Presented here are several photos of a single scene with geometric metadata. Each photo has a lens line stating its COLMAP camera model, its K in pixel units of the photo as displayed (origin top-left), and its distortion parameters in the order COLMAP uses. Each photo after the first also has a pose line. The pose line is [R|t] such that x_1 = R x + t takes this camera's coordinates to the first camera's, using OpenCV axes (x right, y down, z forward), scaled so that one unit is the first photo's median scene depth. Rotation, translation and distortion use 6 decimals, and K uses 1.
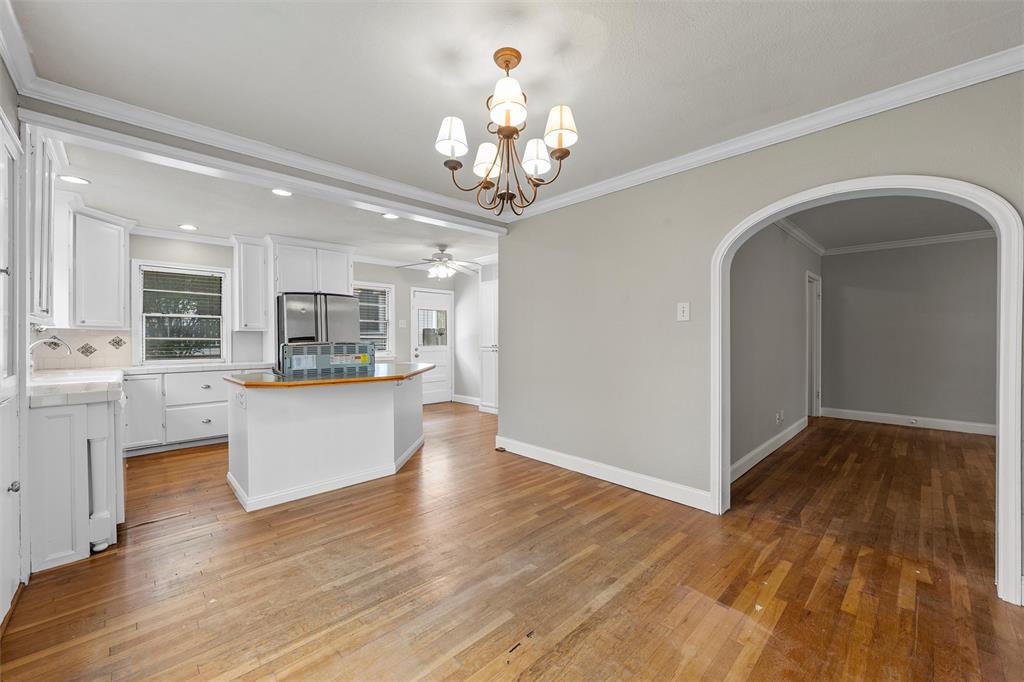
lens RADIAL K [[397.3, 0, 510.4], [0, 397.3, 339.3], [0, 0, 1]] dist [-0.000916, -0.000035]
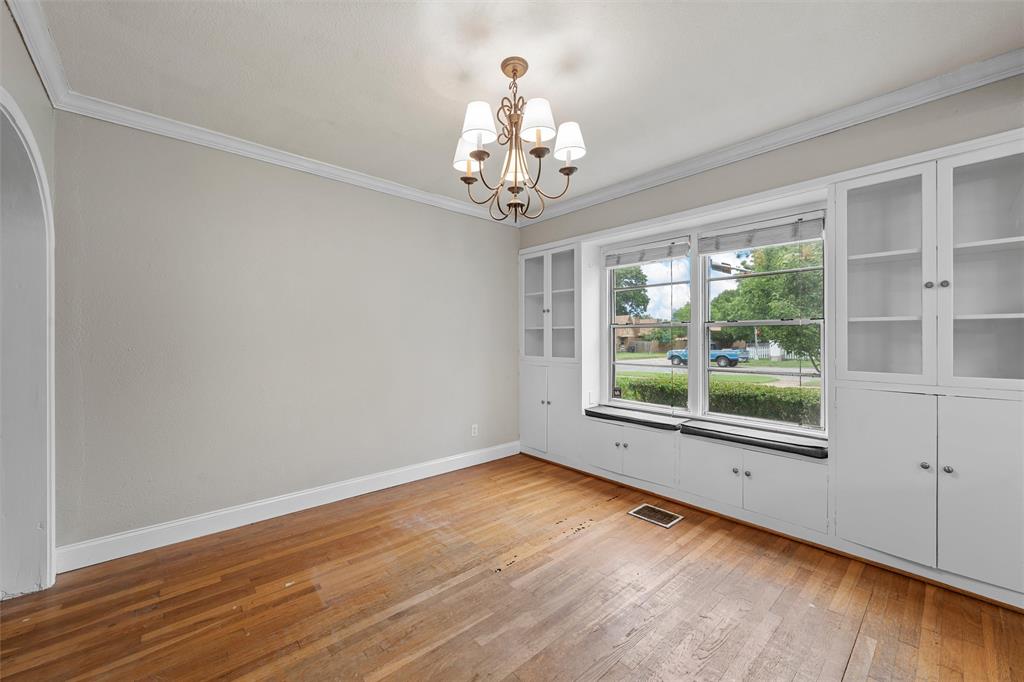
lens RADIAL K [[397.3, 0, 512.9], [0, 397.3, 338.9], [0, 0, 1]] dist [-0.000916, -0.000035]
pose [[-0.999305, 0.000193, 0.037284, -0.040867], [0.000411, 0.999983, 0.005835, -0.015787], [-0.037282, 0.005846, -0.999288, 2.066894]]
